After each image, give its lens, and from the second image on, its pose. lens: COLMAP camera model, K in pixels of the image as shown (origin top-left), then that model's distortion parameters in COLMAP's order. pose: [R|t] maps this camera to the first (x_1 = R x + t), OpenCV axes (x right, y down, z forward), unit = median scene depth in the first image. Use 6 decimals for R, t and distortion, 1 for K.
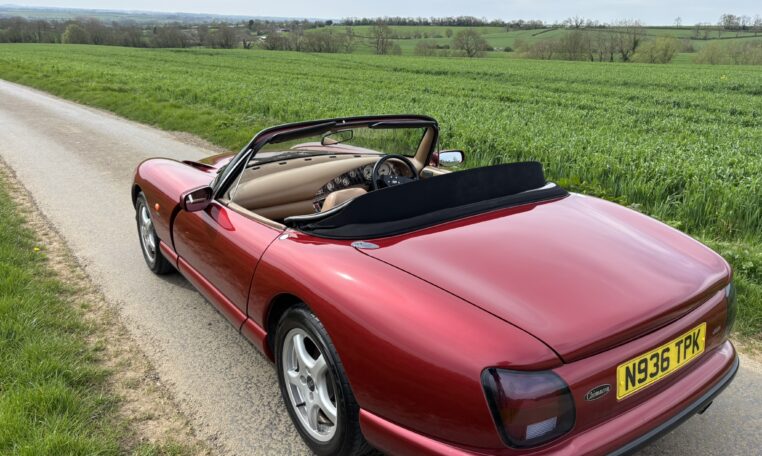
lens RADIAL K [[580.2, 0, 376.7], [0, 580.2, 227.8], [0, 0, 1]] dist [0.032226, -0.032078]
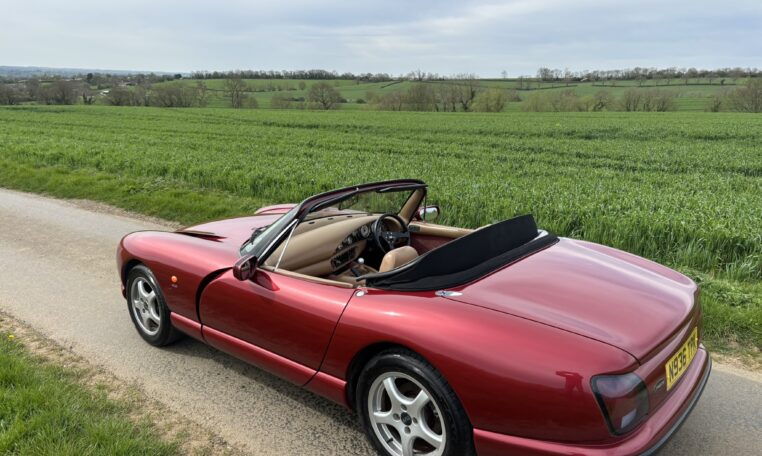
lens RADIAL K [[580.2, 0, 387.1], [0, 580.2, 227.8], [0, 0, 1]] dist [0.032226, -0.032078]
pose [[0.966466, -0.068472, 0.247497, -0.149953], [0.088707, 0.993485, -0.071543, -0.010886], [-0.240986, 0.091098, 0.966244, -0.051995]]
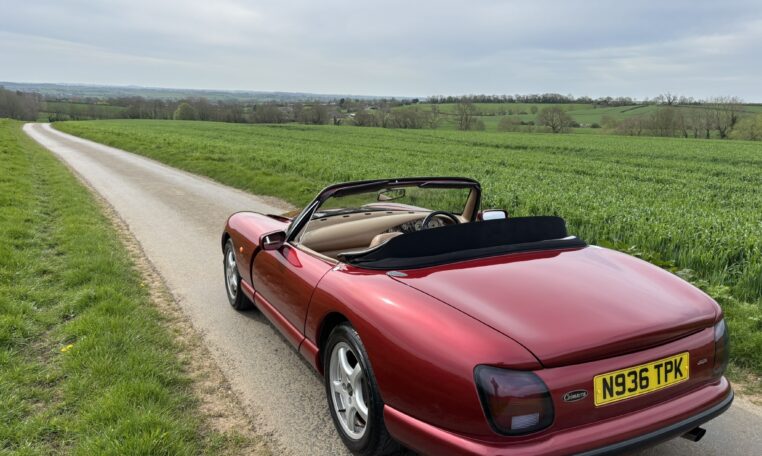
lens RADIAL K [[580.2, 0, 374.4], [0, 580.2, 220.3], [0, 0, 1]] dist [0.032226, -0.032078]
pose [[0.989289, 0.026433, -0.143555, 0.036862], [-0.045572, 0.990239, -0.131721, 0.028075], [0.138672, 0.136852, 0.980837, -0.081693]]
